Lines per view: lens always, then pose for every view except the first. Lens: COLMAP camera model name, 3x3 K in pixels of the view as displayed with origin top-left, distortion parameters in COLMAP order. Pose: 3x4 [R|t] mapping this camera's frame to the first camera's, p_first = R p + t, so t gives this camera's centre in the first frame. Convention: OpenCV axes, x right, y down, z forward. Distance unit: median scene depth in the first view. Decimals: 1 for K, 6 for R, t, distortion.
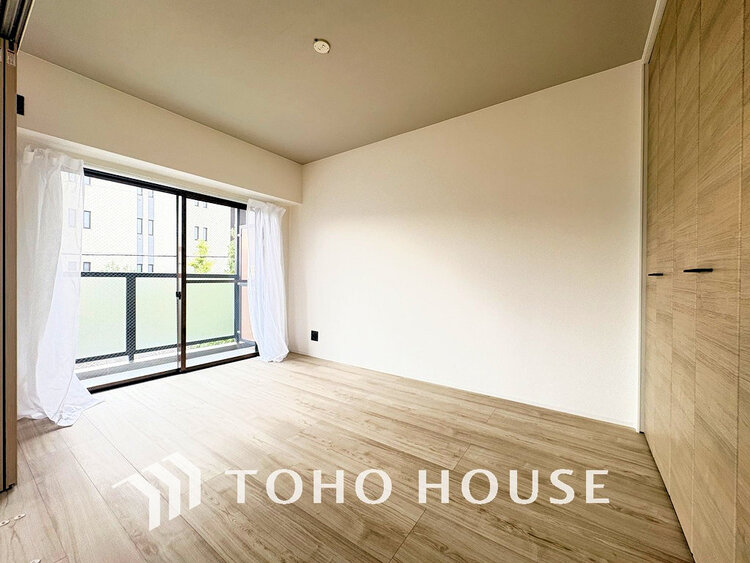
lens RADIAL K [[302.0, 0, 375.0], [0, 302.0, 281.5], [0, 0, 1]] dist [0.001314, -0.000079]
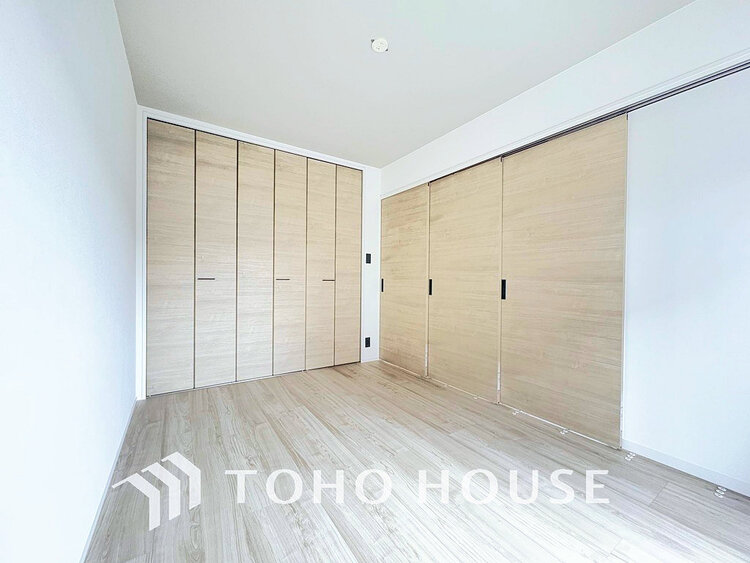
lens RADIAL K [[302.0, 0, 375.0], [0, 302.0, 281.5], [0, 0, 1]] dist [0.001314, -0.000079]
pose [[-0.931352, -0.020925, 0.363518, -0.499156], [-0.015166, 0.999710, 0.018688, -0.042140], [-0.363804, 0.011892, -0.931400, 1.811011]]
